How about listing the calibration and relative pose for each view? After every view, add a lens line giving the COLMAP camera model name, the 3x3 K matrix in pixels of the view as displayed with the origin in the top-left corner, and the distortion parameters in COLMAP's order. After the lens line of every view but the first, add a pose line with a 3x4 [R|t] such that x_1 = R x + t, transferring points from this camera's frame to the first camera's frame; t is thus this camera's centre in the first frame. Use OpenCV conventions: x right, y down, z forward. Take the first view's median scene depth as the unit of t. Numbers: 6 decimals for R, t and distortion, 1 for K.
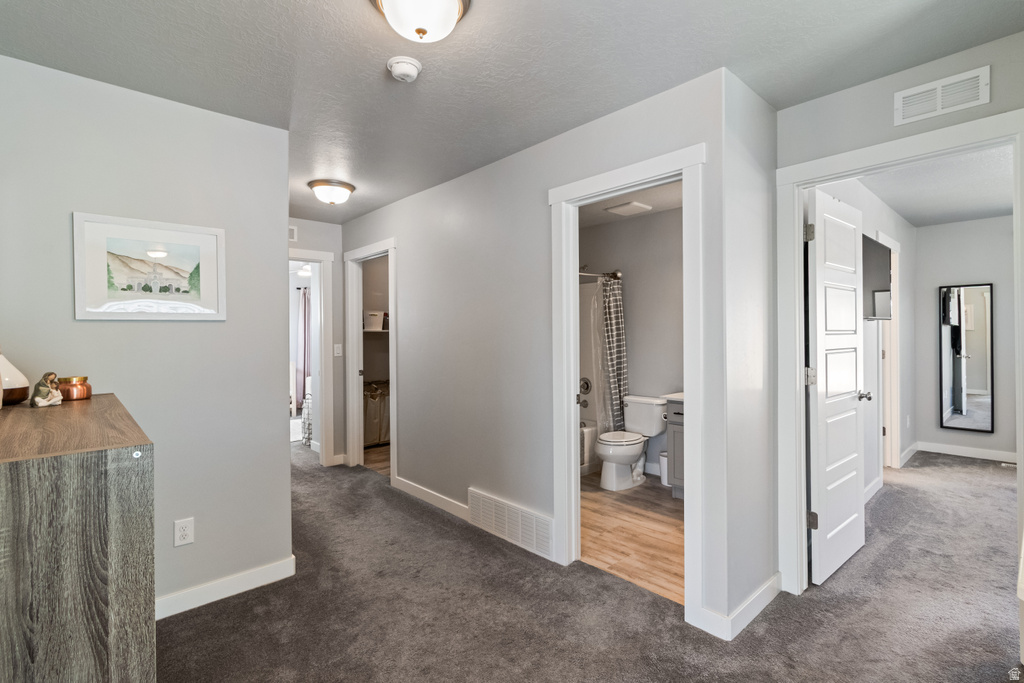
lens RADIAL K [[479.7, 0, 514.2], [0, 479.7, 330.3], [0, 0, 1]] dist [0.001678, -0.000140]
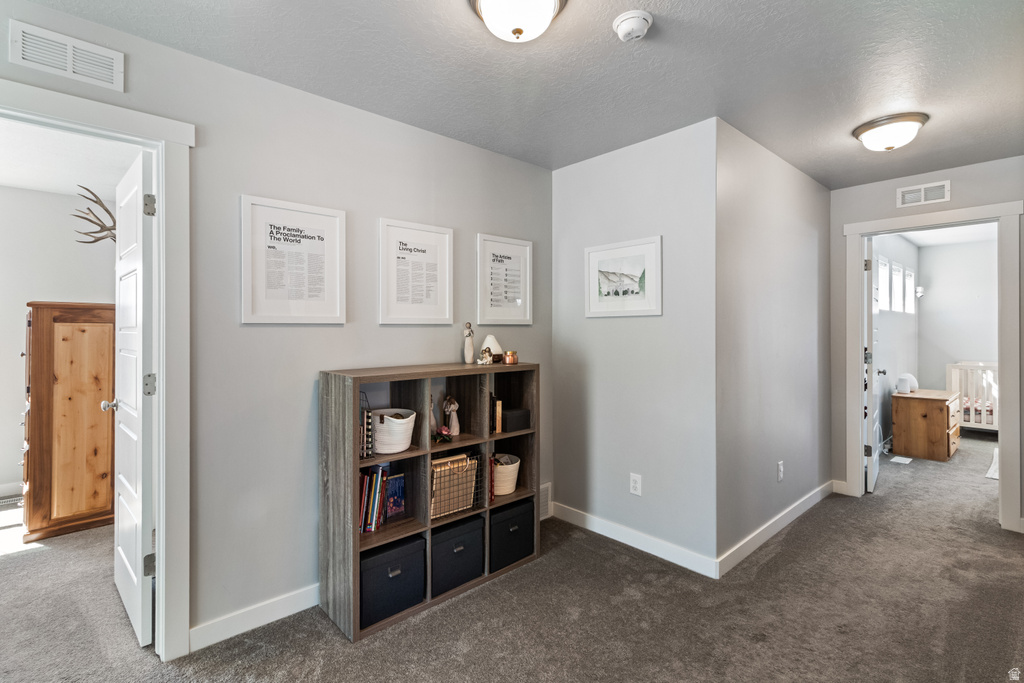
lens RADIAL K [[479.7, 0, 514.2], [0, 479.7, 330.3], [0, 0, 1]] dist [0.001678, -0.000140]
pose [[-0.002762, 0.009486, -0.999951, 0.568055], [0.004935, 0.999943, 0.009472, 0.002987], [0.999984, -0.004908, -0.002808, 0.692742]]
